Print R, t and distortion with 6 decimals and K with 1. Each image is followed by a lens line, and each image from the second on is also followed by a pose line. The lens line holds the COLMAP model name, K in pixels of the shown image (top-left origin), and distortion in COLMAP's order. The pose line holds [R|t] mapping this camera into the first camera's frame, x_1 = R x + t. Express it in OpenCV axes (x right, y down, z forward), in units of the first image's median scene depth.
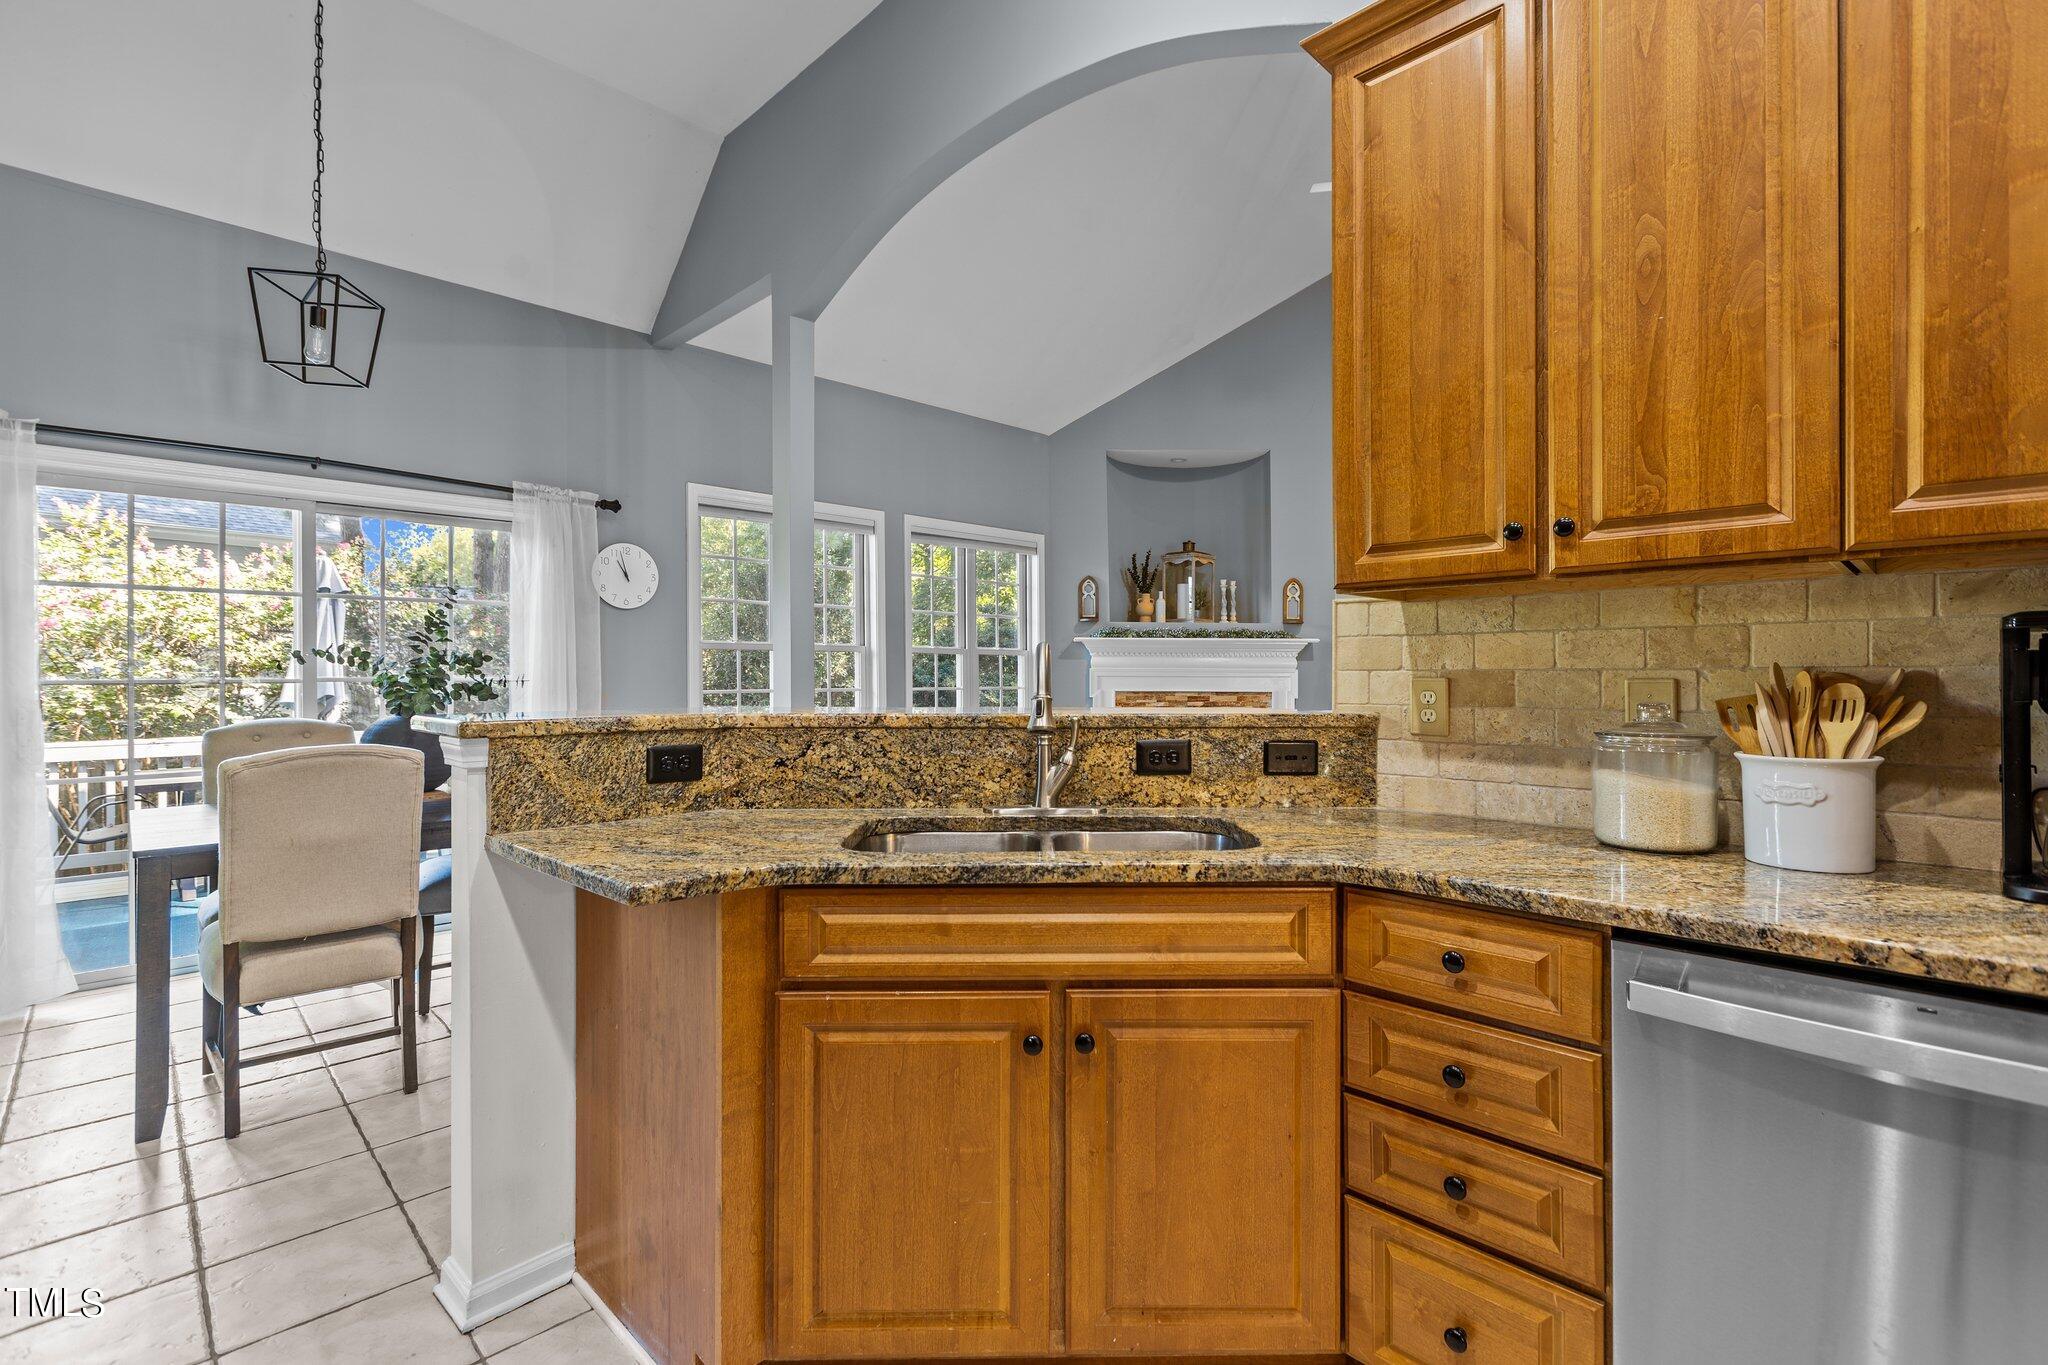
lens RADIAL K [[923.9, 0, 1032.8], [0, 923.9, 669.8], [0, 0, 1]] dist [0.003916, 0.000594]
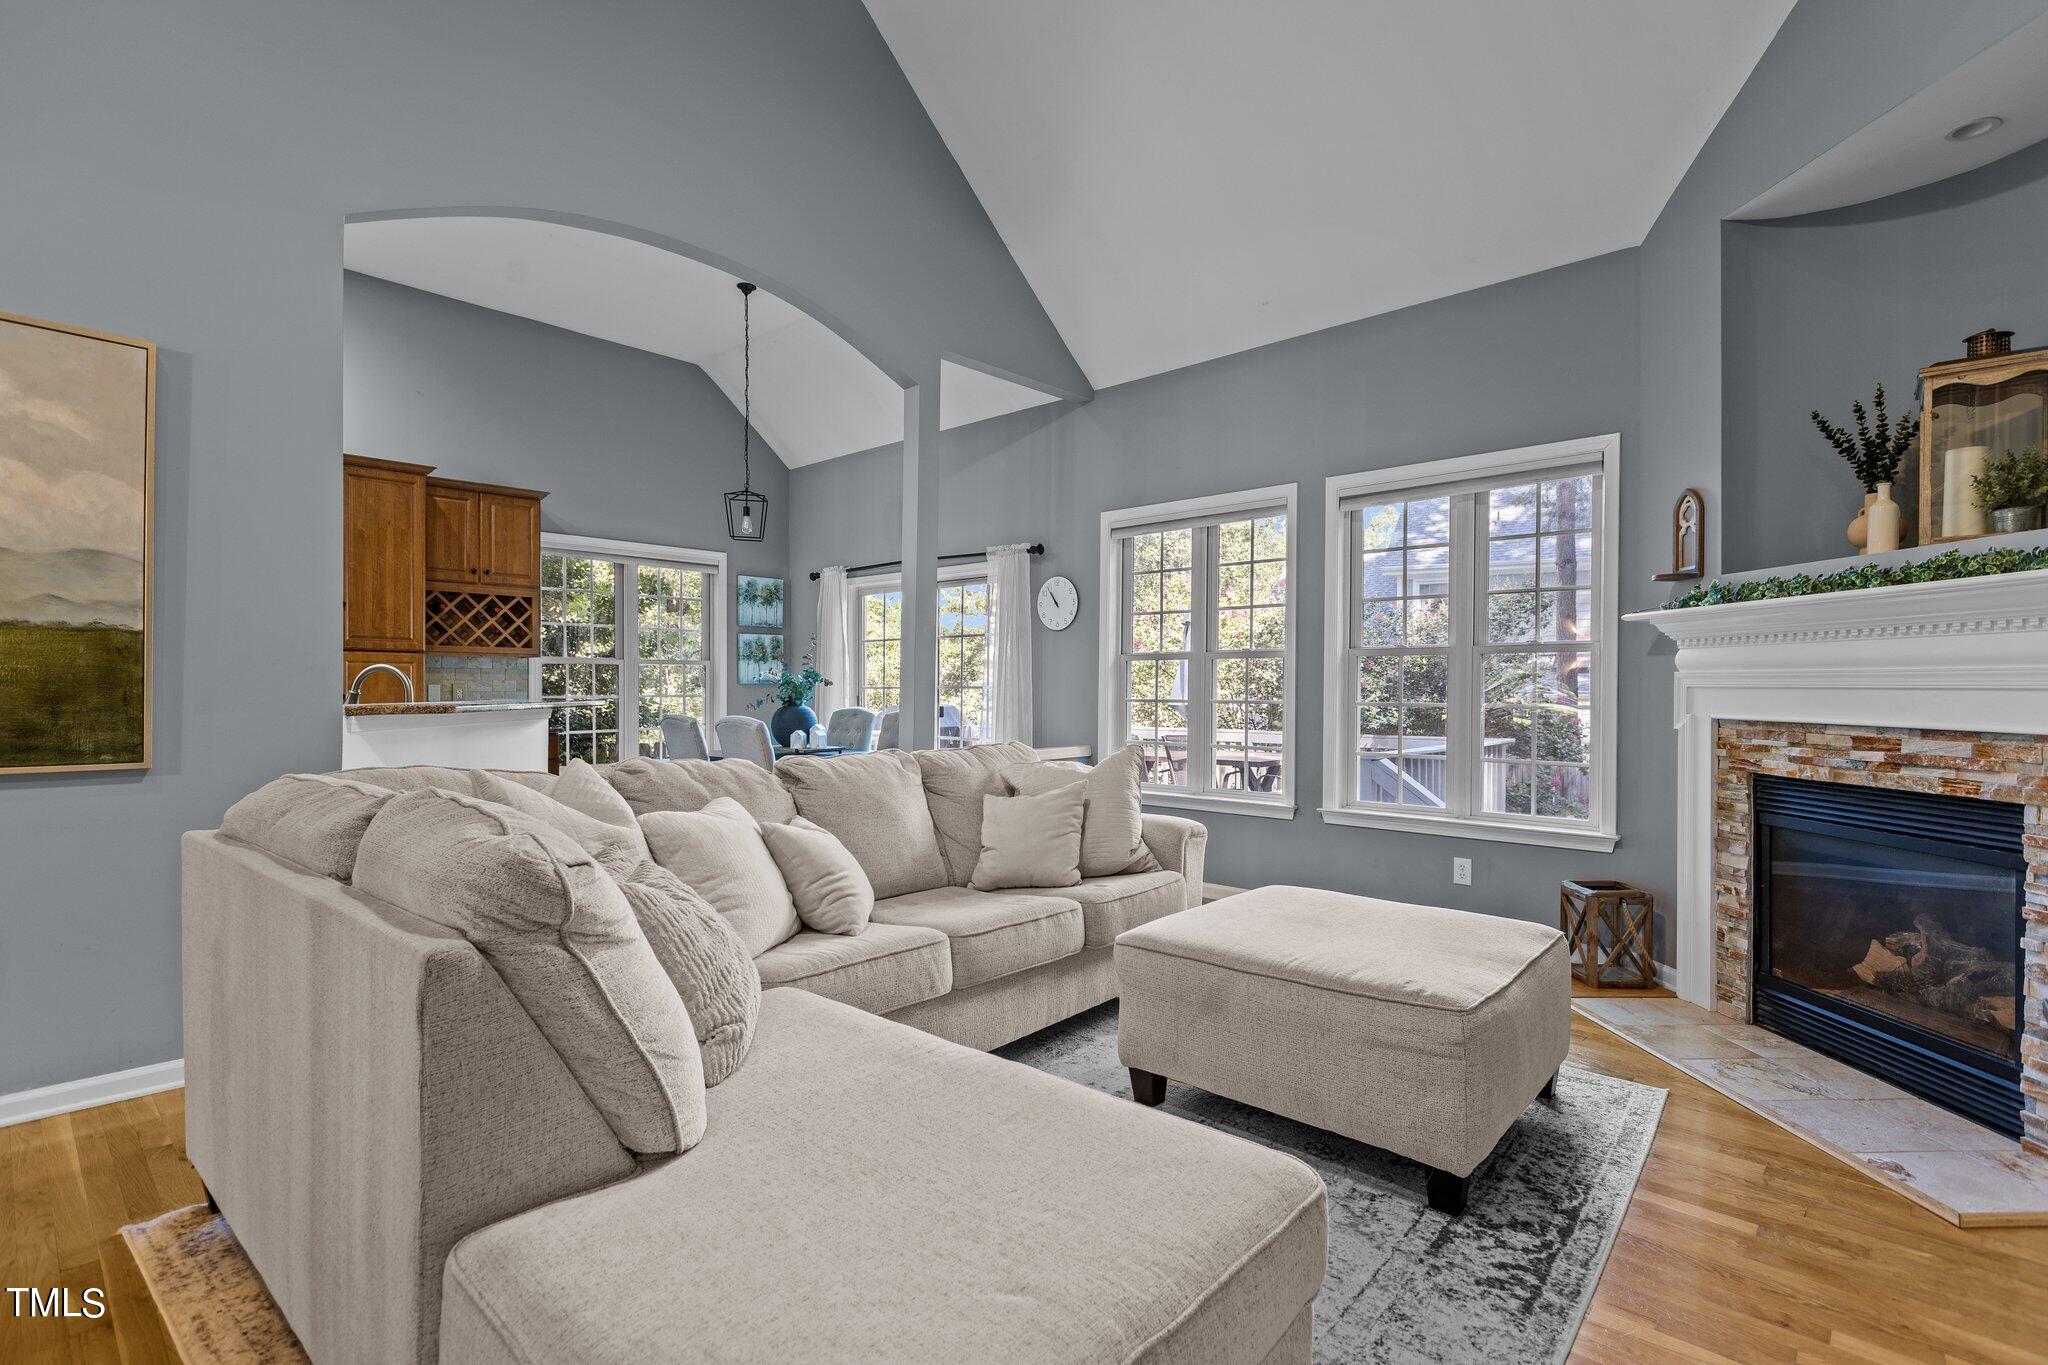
lens RADIAL K [[974.9, 0, 1021.8], [0, 974.9, 692.9], [0, 0, 1]] dist [-0.001551, 0.000462]
pose [[0.043749, 0.005722, -0.999026, 2.279074], [0.001826, 0.999981, 0.005808, 0.024119], [0.999041, -0.002078, 0.043738, 2.420127]]
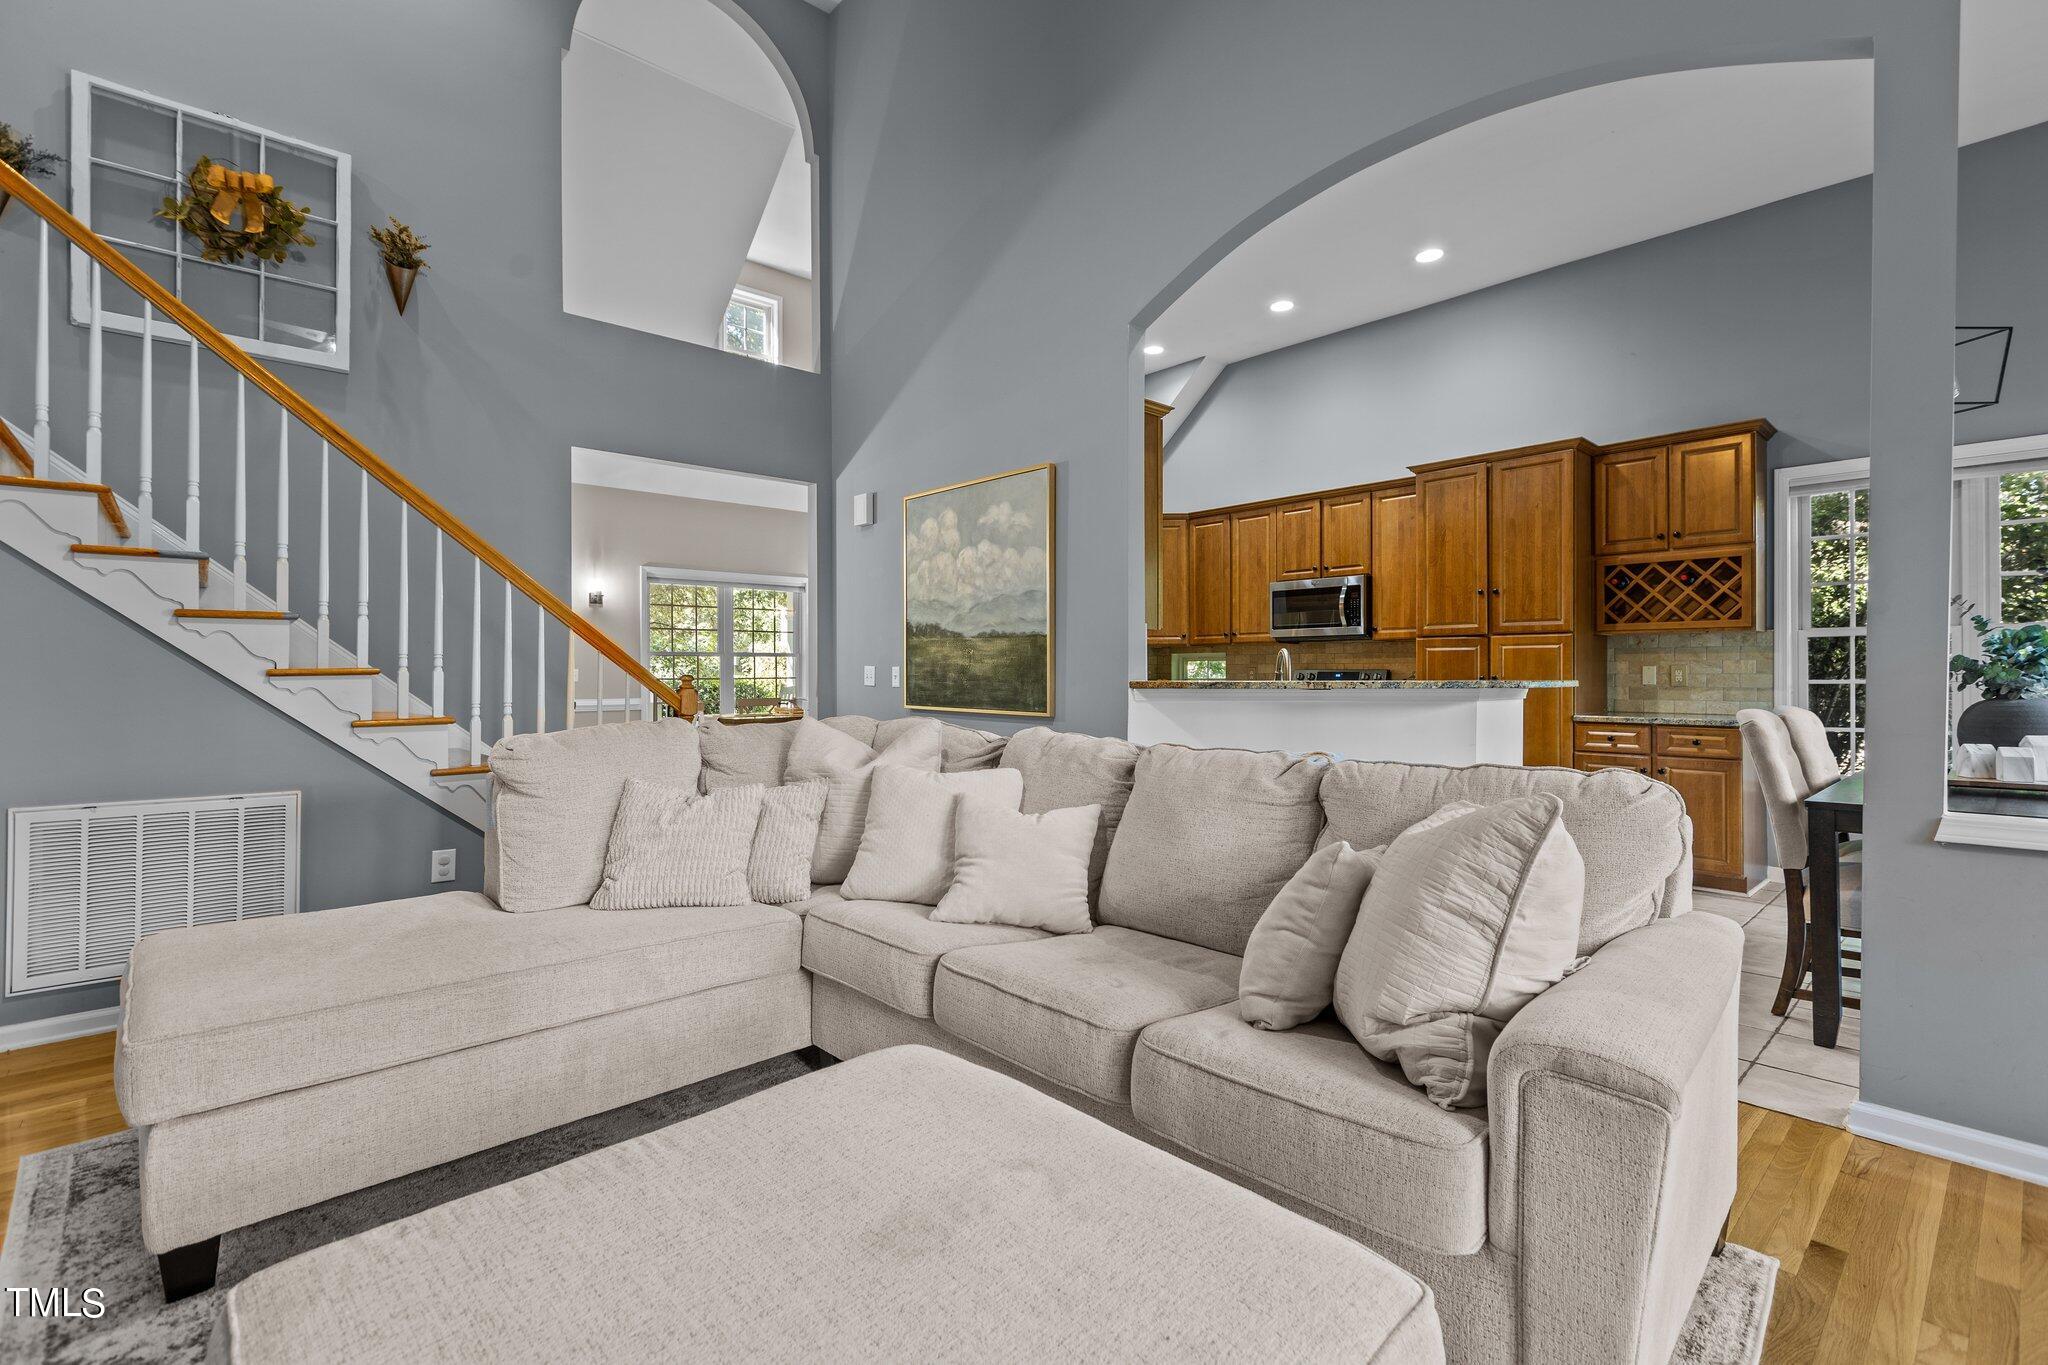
lens RADIAL K [[923.9, 0, 1030.7], [0, 923.9, 667.7], [0, 0, 1]] dist [0.003916, 0.000594]
pose [[-0.999225, 0.000898, 0.039352, 0.589832], [0.000511, 0.999952, -0.009828, 0.044748], [-0.039358, -0.009801, -0.999177, 3.580370]]
